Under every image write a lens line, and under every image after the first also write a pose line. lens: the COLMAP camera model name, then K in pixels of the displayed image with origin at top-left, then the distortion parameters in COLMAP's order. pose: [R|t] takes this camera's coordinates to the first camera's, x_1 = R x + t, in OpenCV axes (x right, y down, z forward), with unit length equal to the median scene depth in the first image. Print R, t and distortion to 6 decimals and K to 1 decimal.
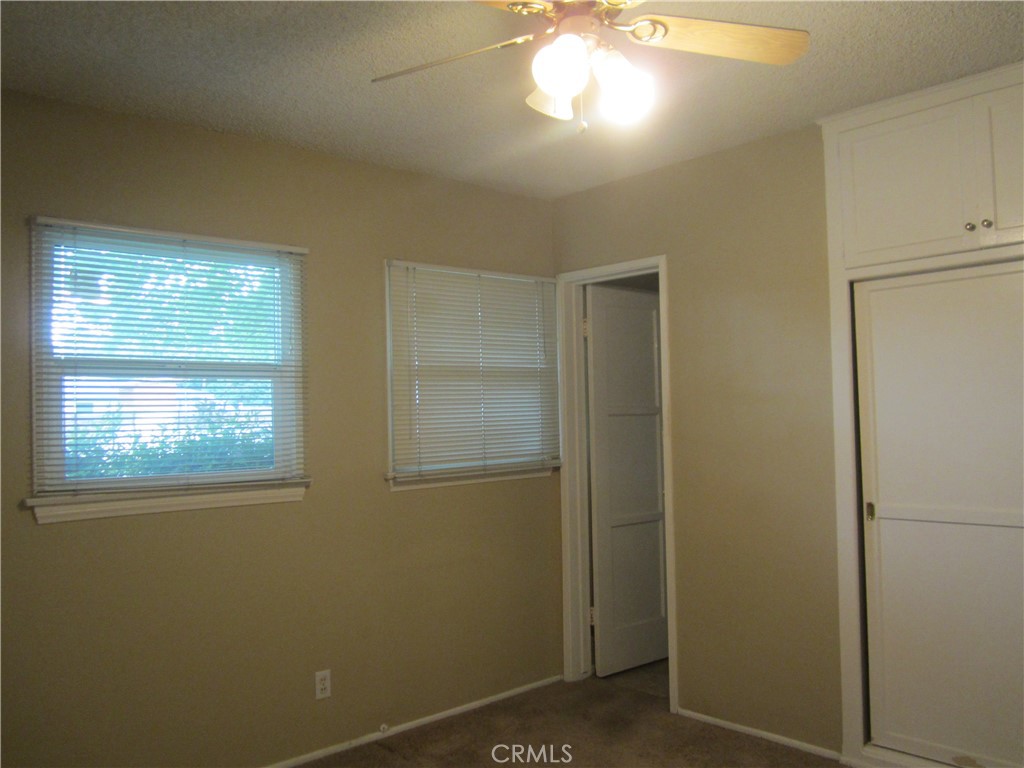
lens RADIAL K [[842.9, 0, 512.2], [0, 842.9, 386.8], [0, 0, 1]] dist [-0.050096, 0.019841]
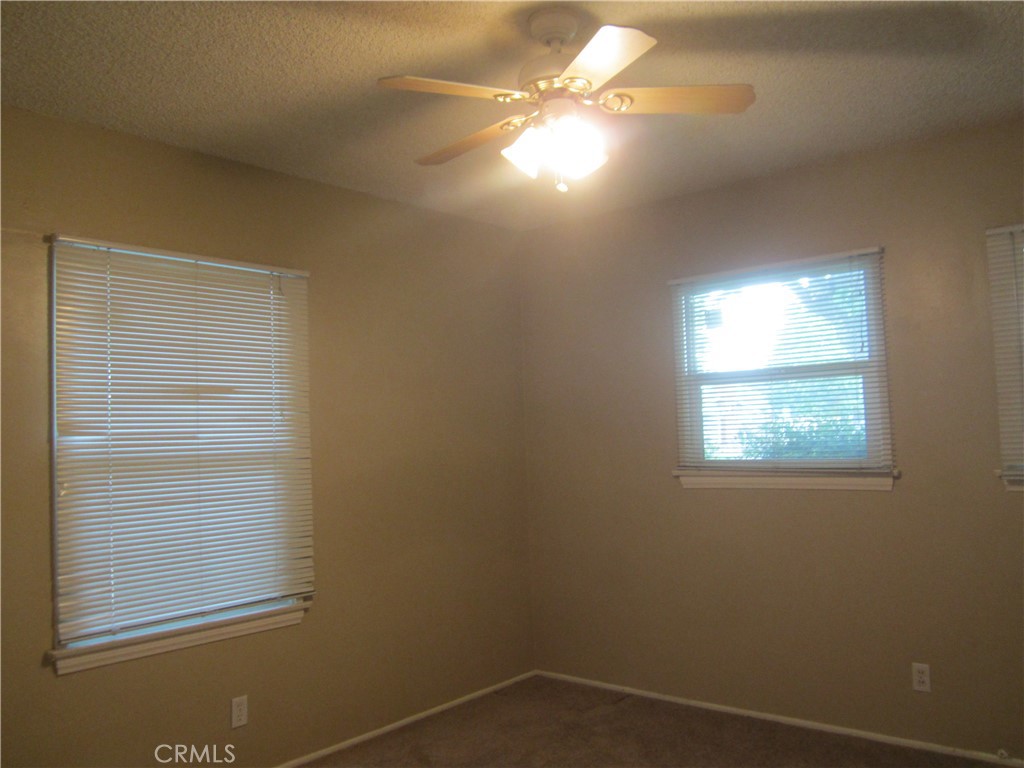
lens RADIAL K [[842.9, 0, 513.3], [0, 842.9, 388.5], [0, 0, 1]] dist [-0.050096, 0.019841]
pose [[0.116600, -0.033680, -0.992608, 0.722462], [0.069331, 0.997263, -0.025694, 0.004504], [0.990756, -0.065822, 0.118616, 0.430524]]
